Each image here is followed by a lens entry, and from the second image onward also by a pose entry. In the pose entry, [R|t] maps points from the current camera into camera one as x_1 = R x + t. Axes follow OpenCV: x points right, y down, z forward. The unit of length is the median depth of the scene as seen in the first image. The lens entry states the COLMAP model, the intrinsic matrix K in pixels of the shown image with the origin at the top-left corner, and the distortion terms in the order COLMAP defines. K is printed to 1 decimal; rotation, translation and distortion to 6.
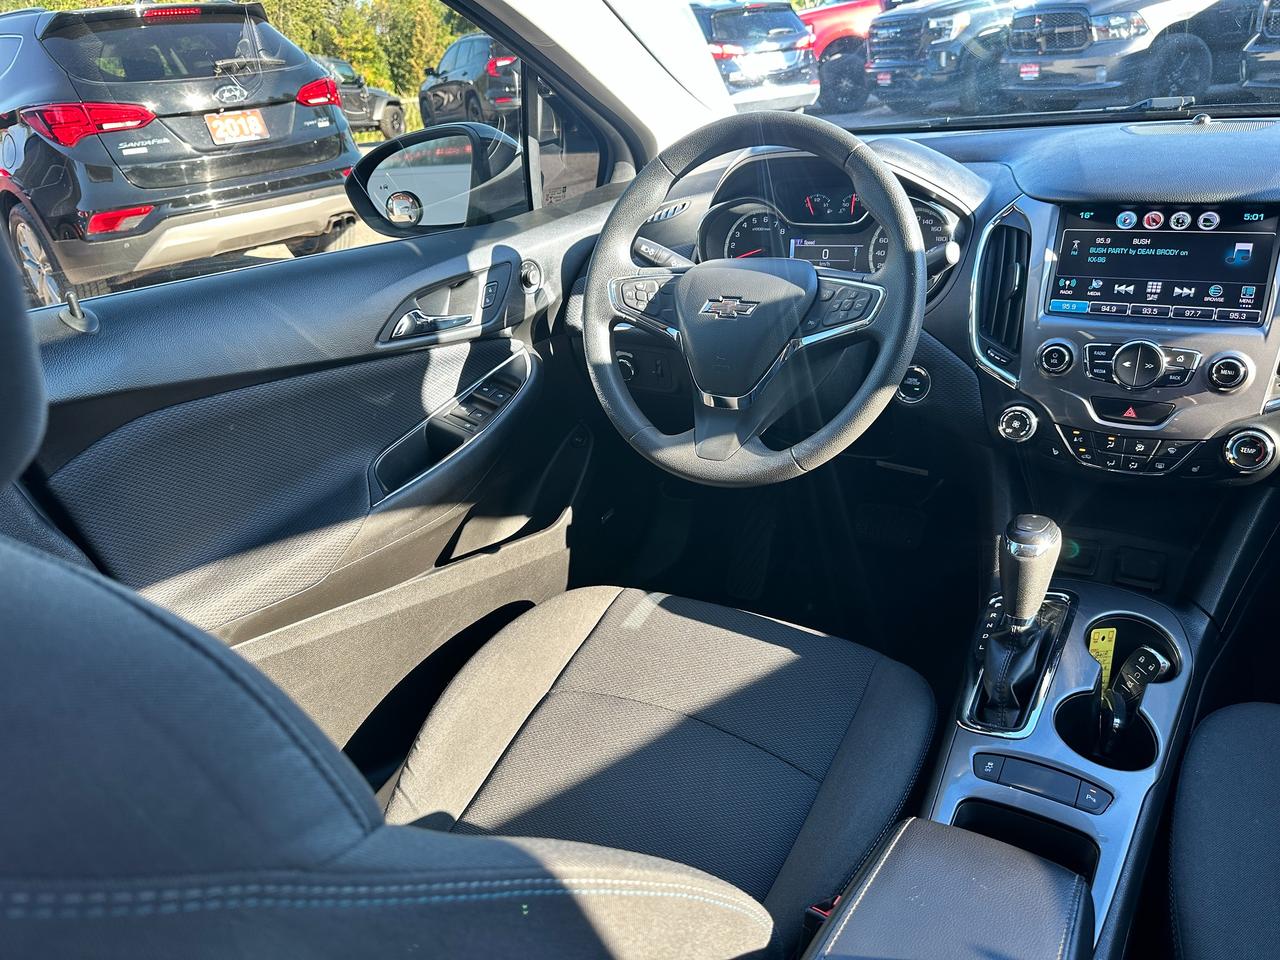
lens RADIAL K [[907.1, 0, 632.5], [0, 907.1, 482.0], [0, 0, 1]] dist [0.029462, -0.044047]
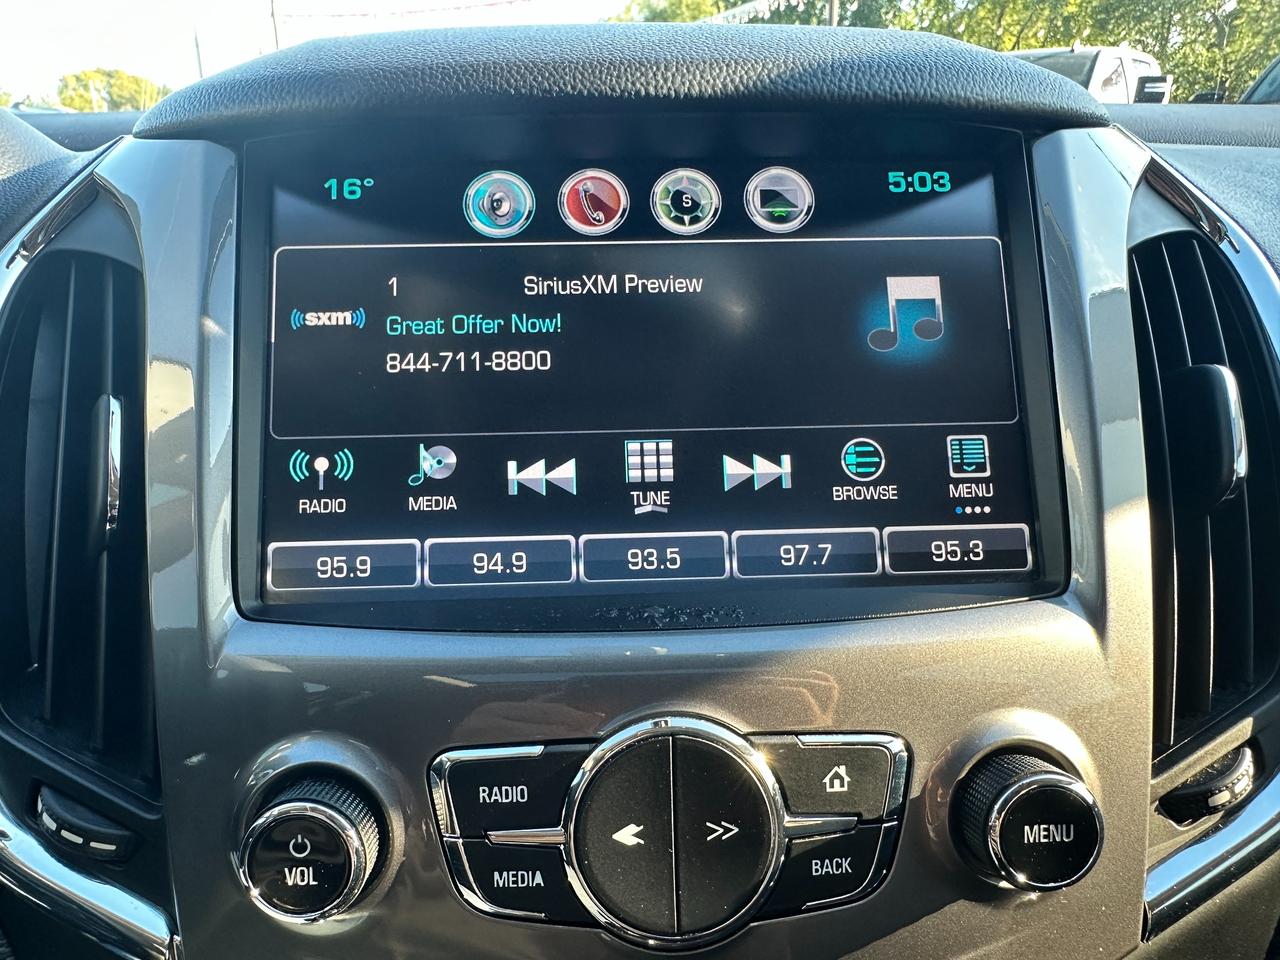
lens RADIAL K [[925.9, 0, 609.0], [0, 925.9, 551.6], [0, 0, 1]] dist [0.000676, 0.002765]
pose [[0.817474, -0.134959, 0.559930, 0.402618], [0.185579, 0.982033, -0.034241, -0.175508], [-0.545249, 0.131902, 0.827832, 0.768679]]
